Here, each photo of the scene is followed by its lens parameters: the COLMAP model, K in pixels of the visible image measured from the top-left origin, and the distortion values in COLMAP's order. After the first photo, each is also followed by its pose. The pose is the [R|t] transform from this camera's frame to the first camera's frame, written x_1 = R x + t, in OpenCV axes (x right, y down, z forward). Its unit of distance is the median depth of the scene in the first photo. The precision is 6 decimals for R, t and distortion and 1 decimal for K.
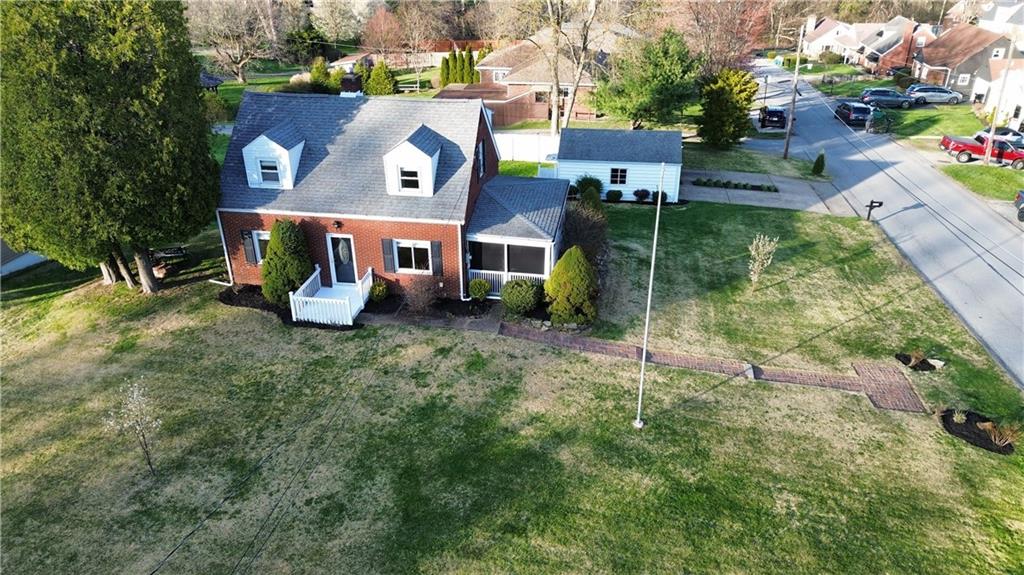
lens RADIAL K [[680.7, 0, 512.0], [0, 680.7, 287.5], [0, 0, 1]] dist [0.034680, 0.000264]
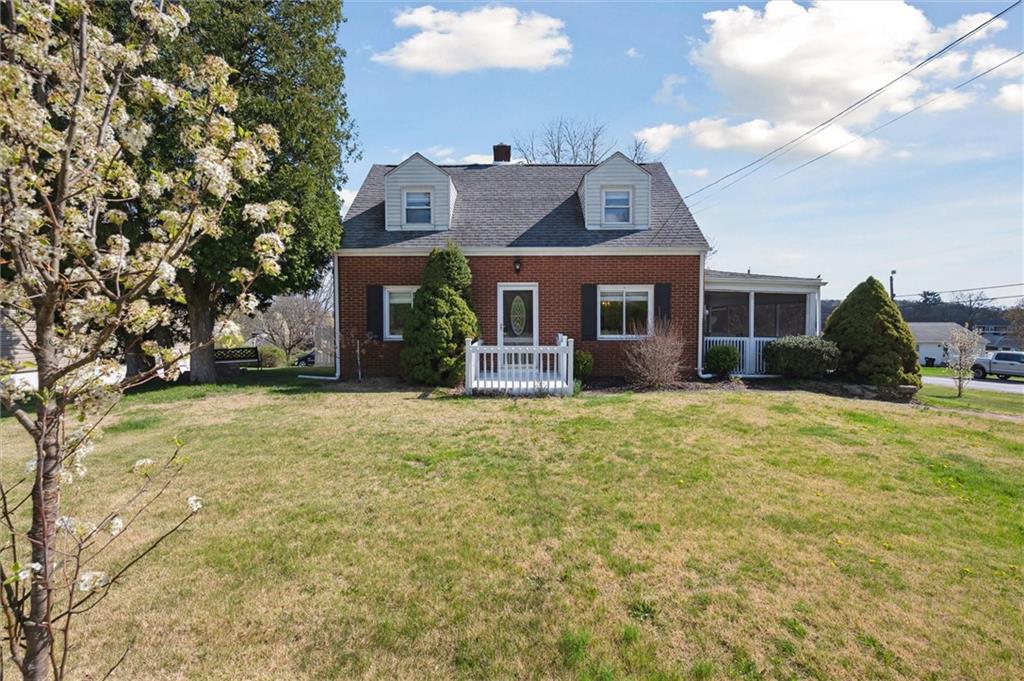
lens RADIAL K [[422.8, 0, 506.6], [0, 422.8, 339.5], [0, 0, 1]] dist [0.001899, 0.000103]
pose [[0.990637, -0.010191, 0.136141, -0.324057], [0.066993, 0.905179, -0.419718, 0.150034], [-0.118954, 0.424908, 0.897387, 0.646911]]
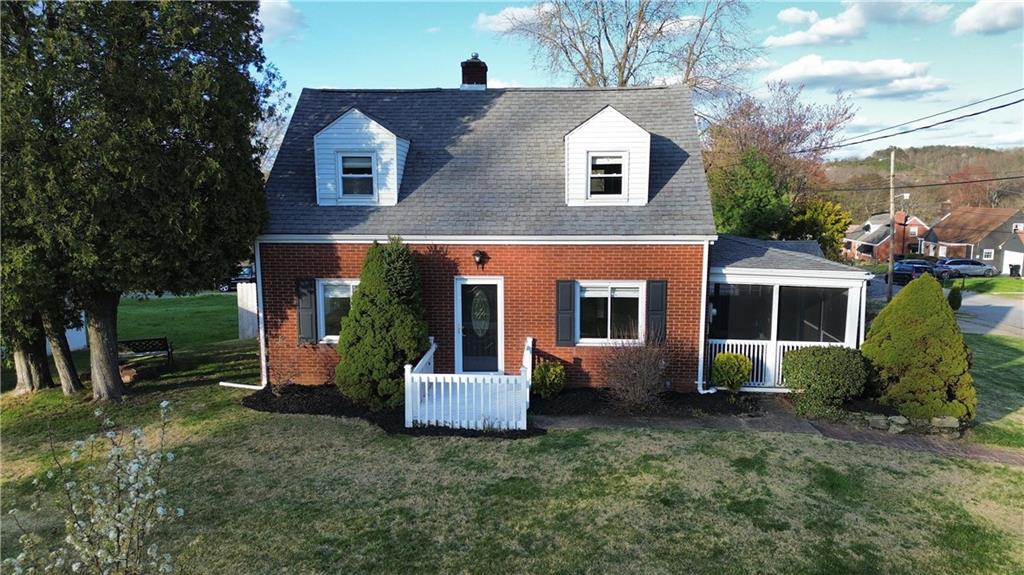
lens RADIAL K [[701.8, 0, 512.0], [0, 701.8, 287.5], [0, 0, 1]] dist [0.097086, -0.104900]
pose [[0.996708, -0.015329, 0.079615, -0.272916], [0.040351, 0.945500, -0.323113, 0.118242], [-0.070323, 0.325261, 0.943006, 0.457273]]
